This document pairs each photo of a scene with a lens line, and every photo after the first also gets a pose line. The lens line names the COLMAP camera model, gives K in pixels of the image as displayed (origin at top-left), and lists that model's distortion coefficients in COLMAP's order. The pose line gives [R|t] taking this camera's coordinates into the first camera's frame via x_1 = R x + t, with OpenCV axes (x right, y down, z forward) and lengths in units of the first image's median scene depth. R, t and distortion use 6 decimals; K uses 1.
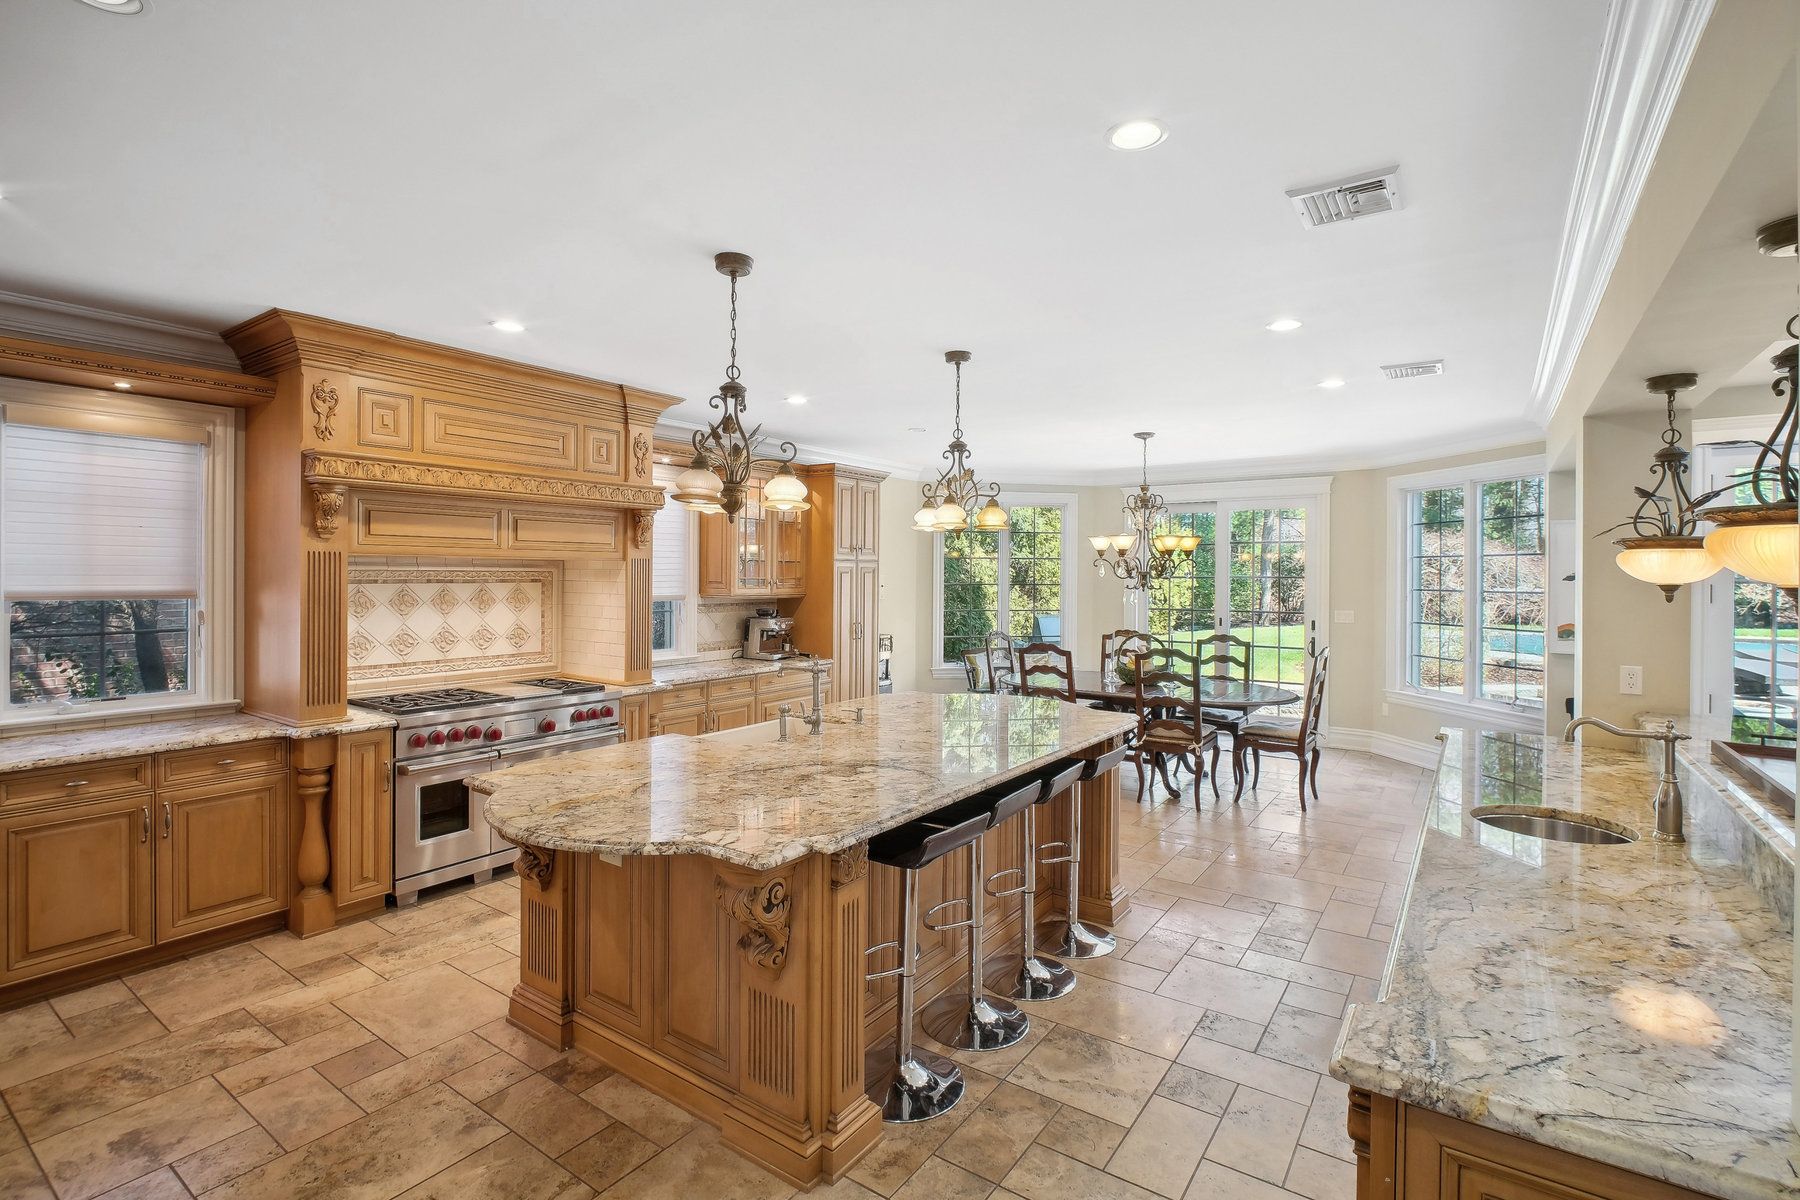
lens RADIAL K [[836.1, 0, 910.8], [0, 836.1, 574.1], [0, 0, 1]] dist [-0.005413, -0.001937]
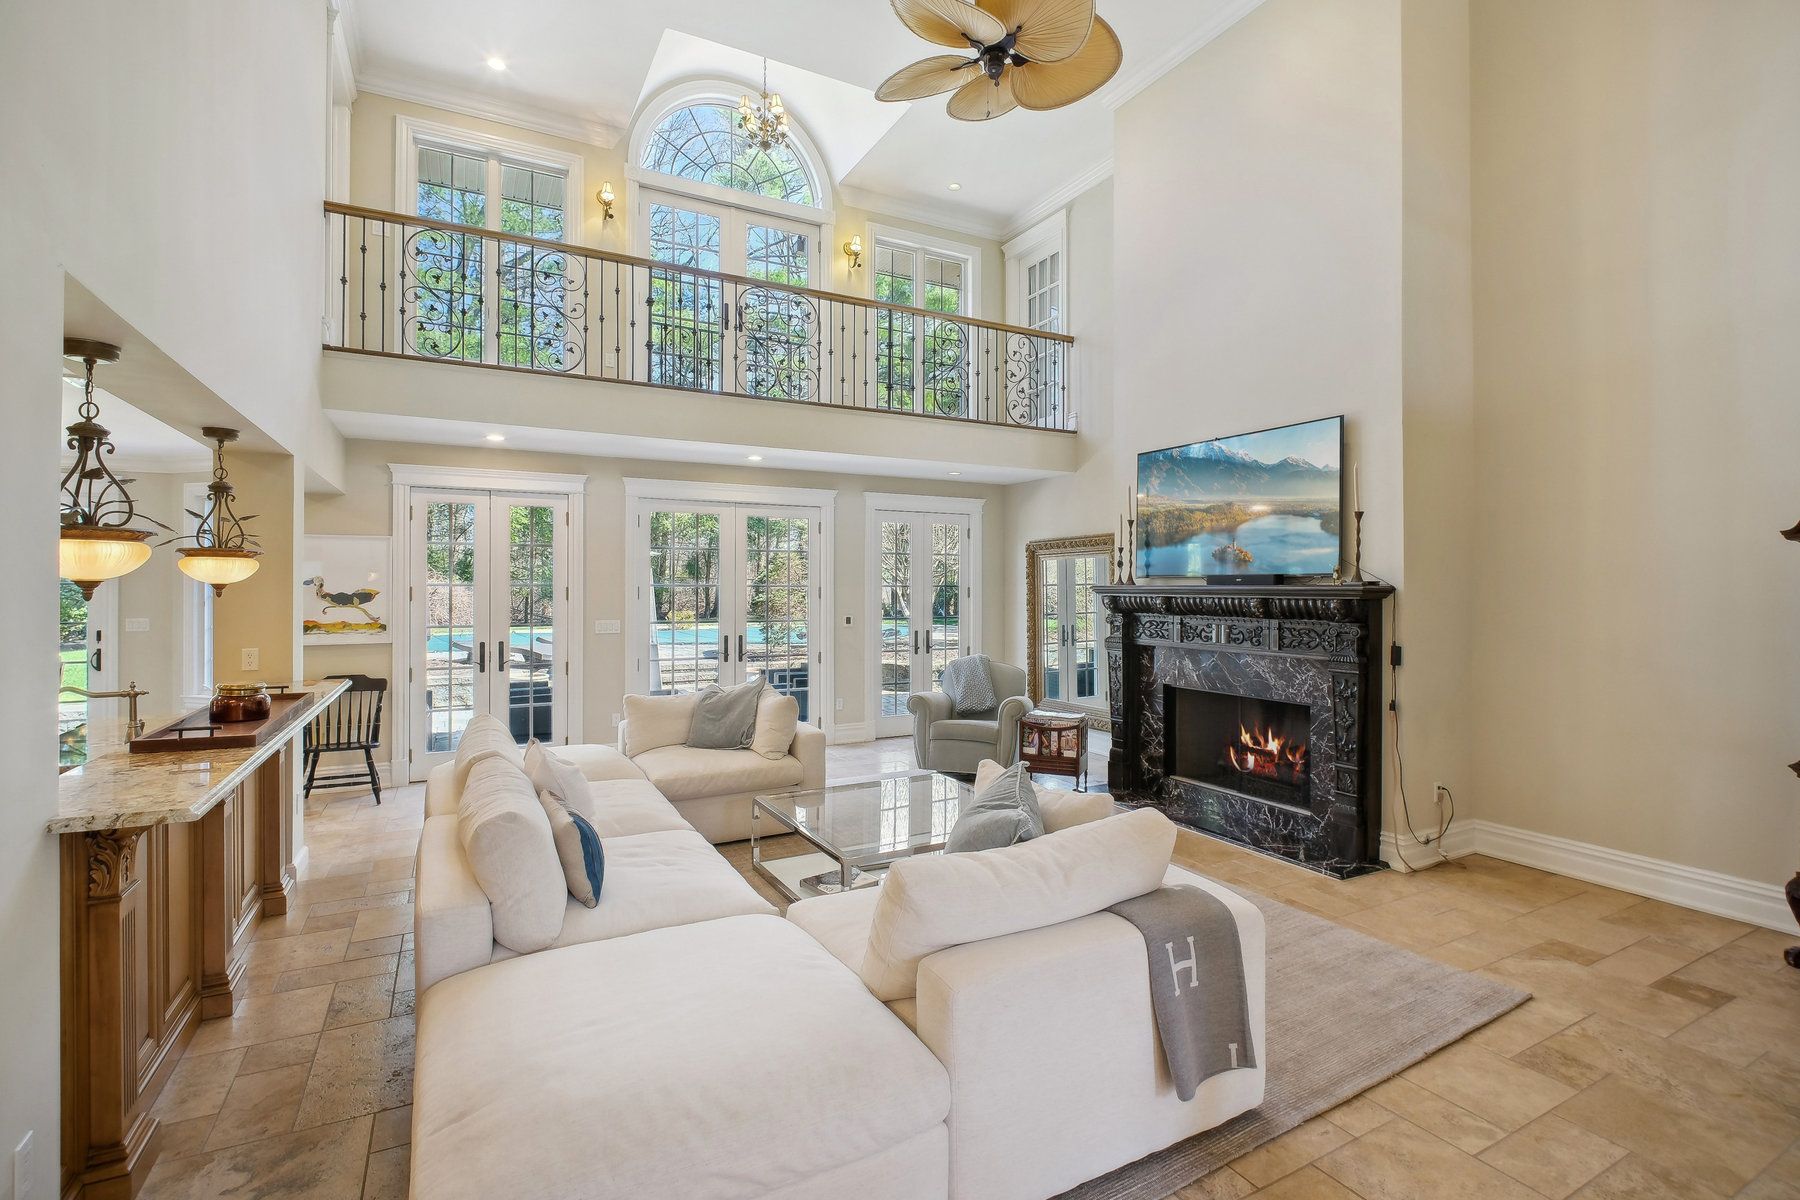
lens RADIAL K [[828.3, 0, 913.8], [0, 828.3, 586.0], [0, 0, 1]] dist [0.003384, -0.011426]
pose [[0.450048, -0.003610, 0.892997, 0.125264], [0.001096, 0.999993, 0.003491, 0.006718], [-0.893004, -0.000593, 0.450049, -0.324268]]
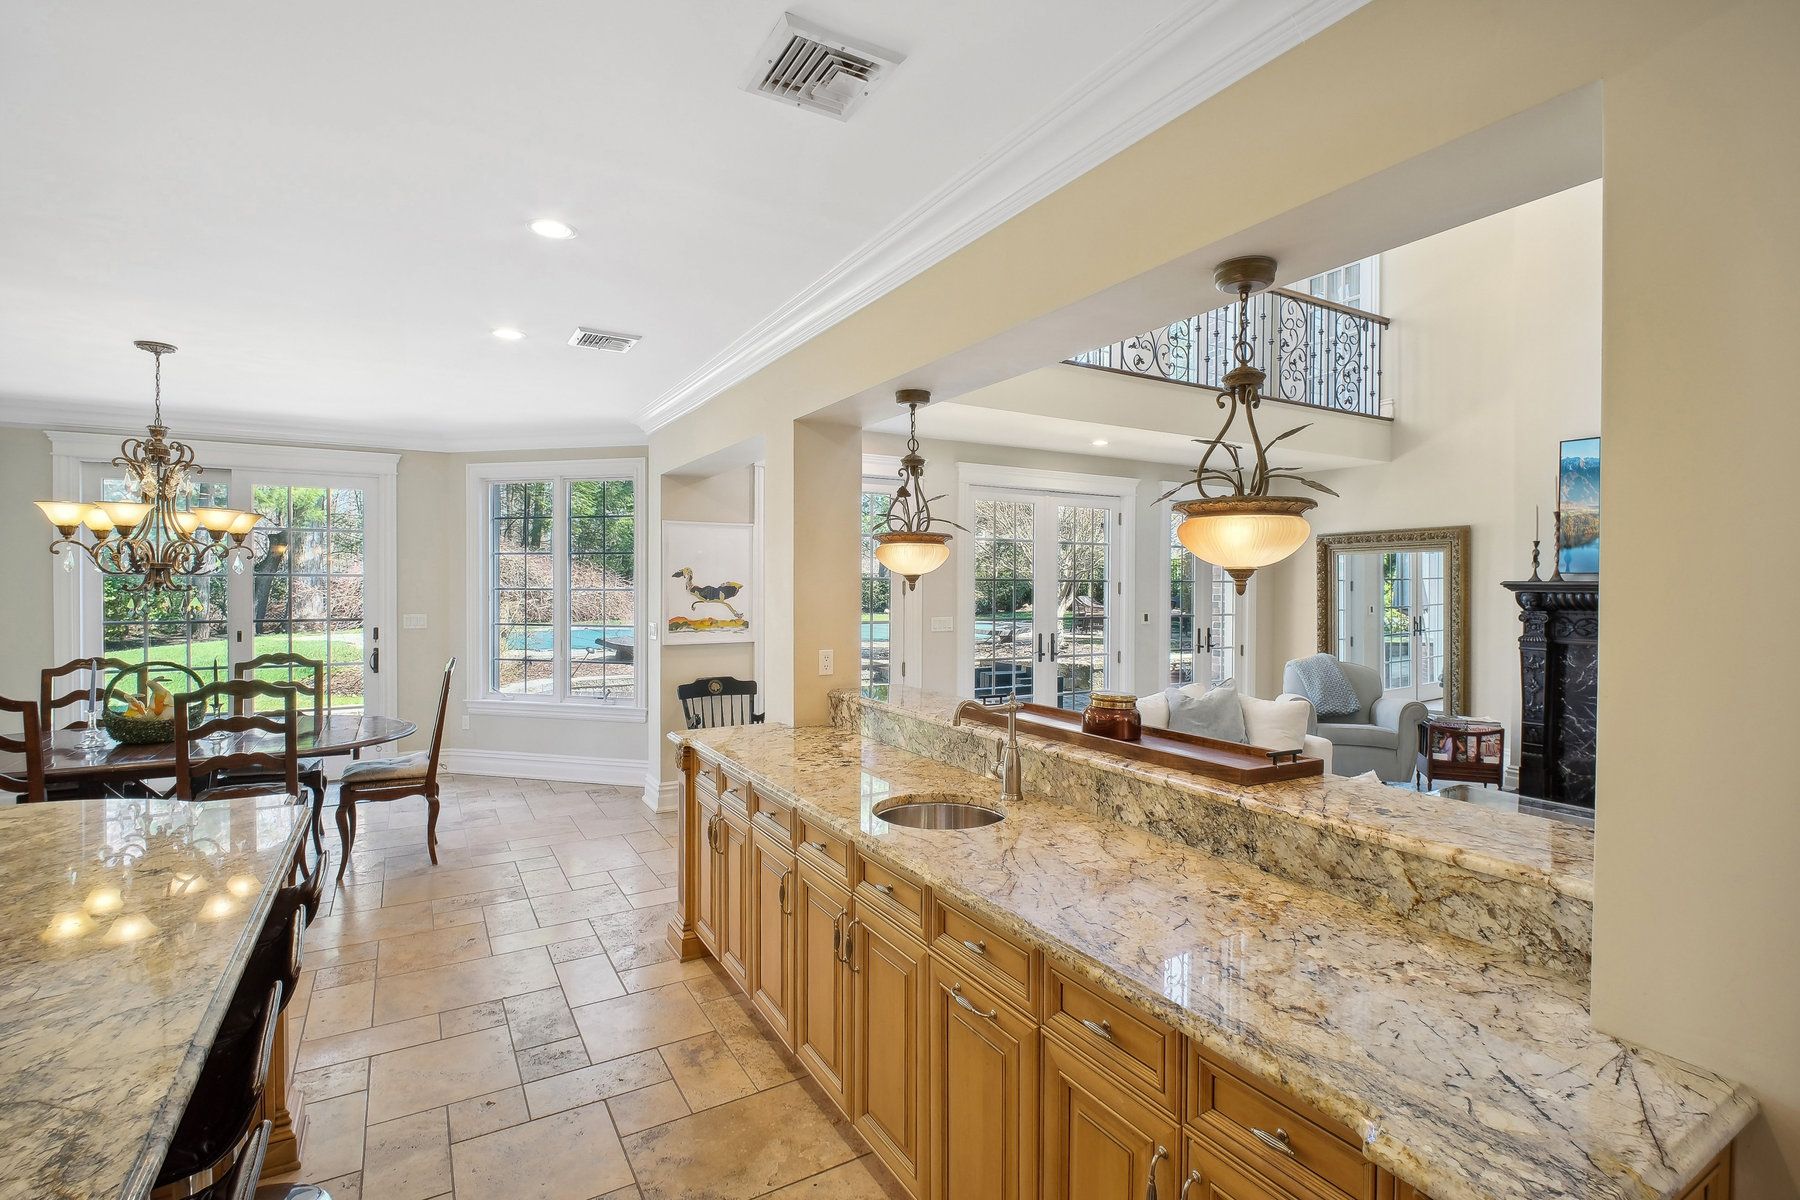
lens RADIAL K [[838.8, 0, 906.9], [0, 838.8, 594.5], [0, 0, 1]] dist [-0.003841, -0.004657]
pose [[0.418533, -0.015940, 0.908062, -0.074103], [-0.002527, 0.999822, 0.018715, 0.009548], [-0.908198, -0.010128, 0.418418, 0.285794]]
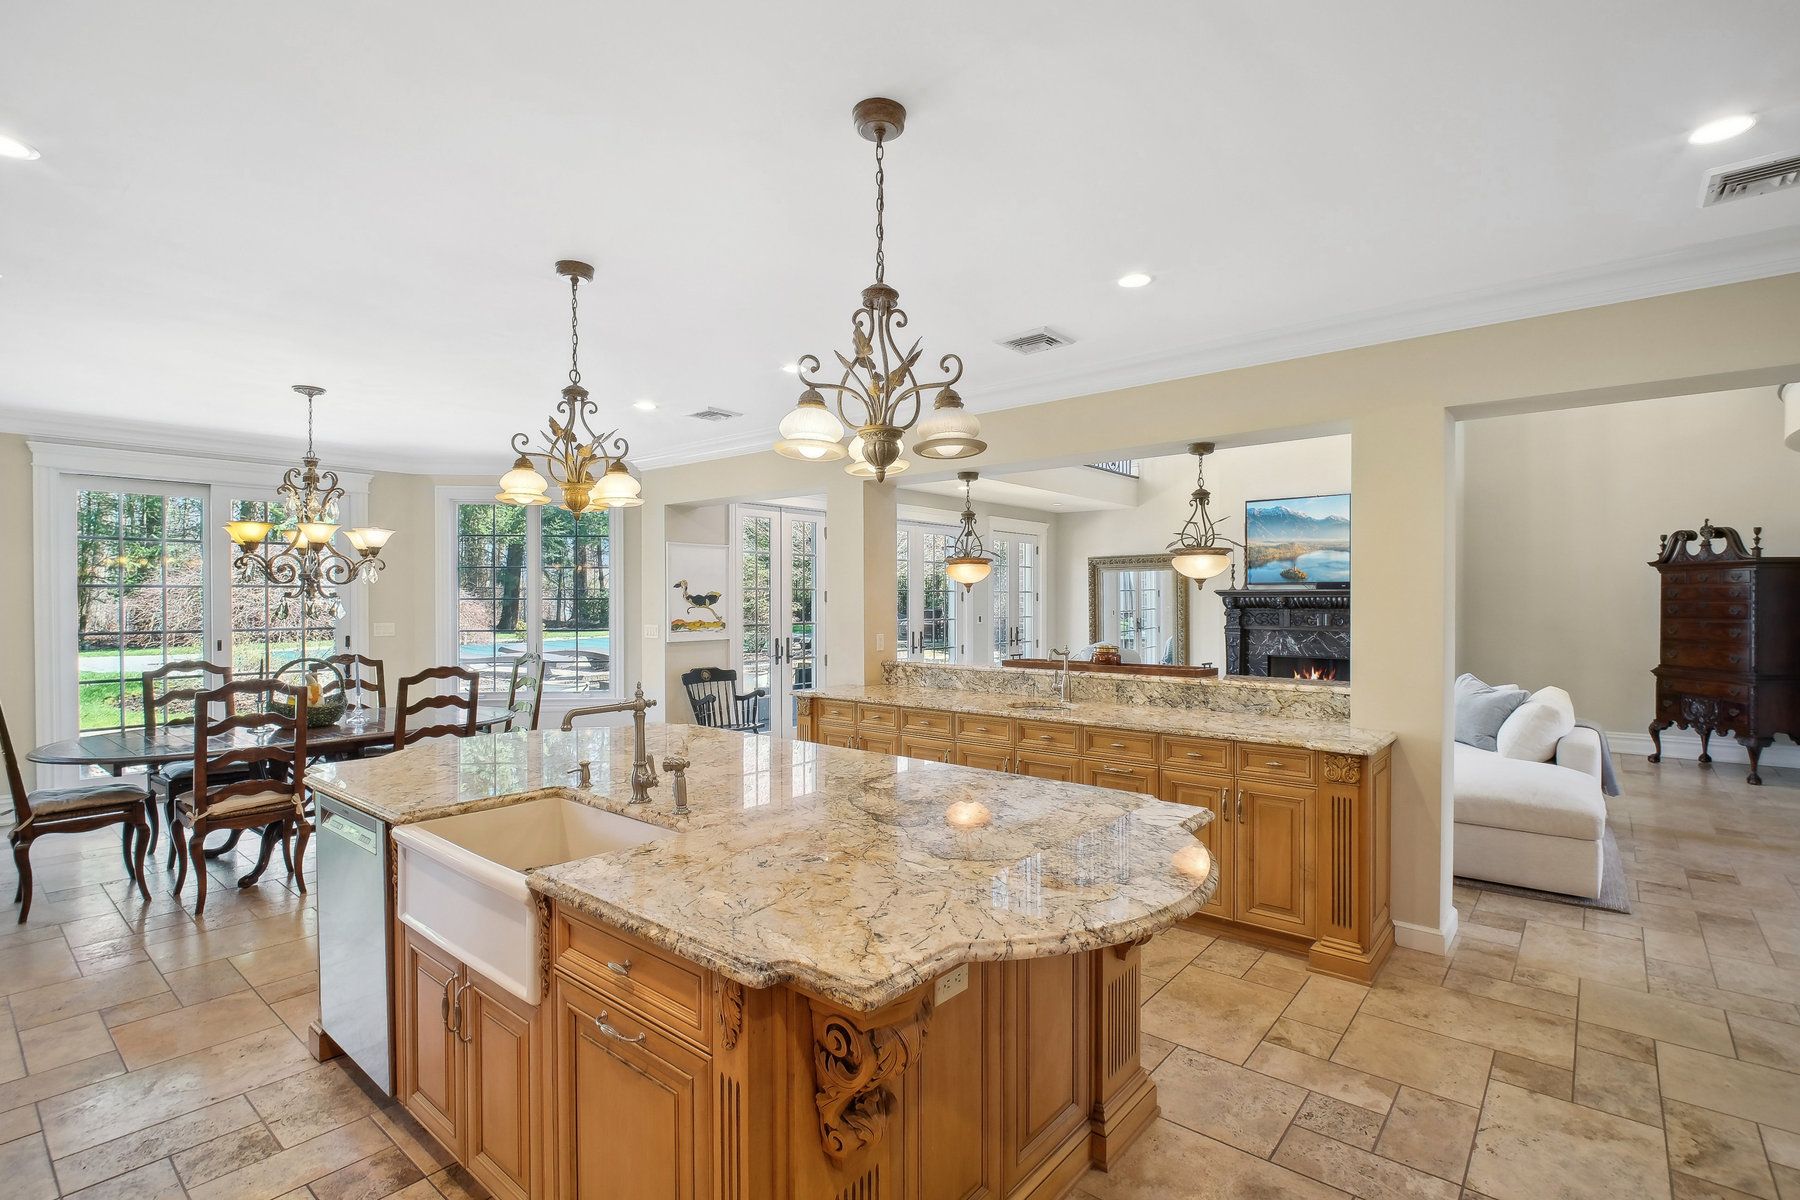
lens RADIAL K [[833.7, 0, 911.3], [0, 833.7, 607.7], [0, 0, 1]] dist [-0.008449, -0.000405]
pose [[0.088515, -0.015794, 0.995950, -0.532628], [0.001326, 0.999875, 0.015738, 0.020267], [-0.996074, -0.000073, 0.088525, 0.522874]]
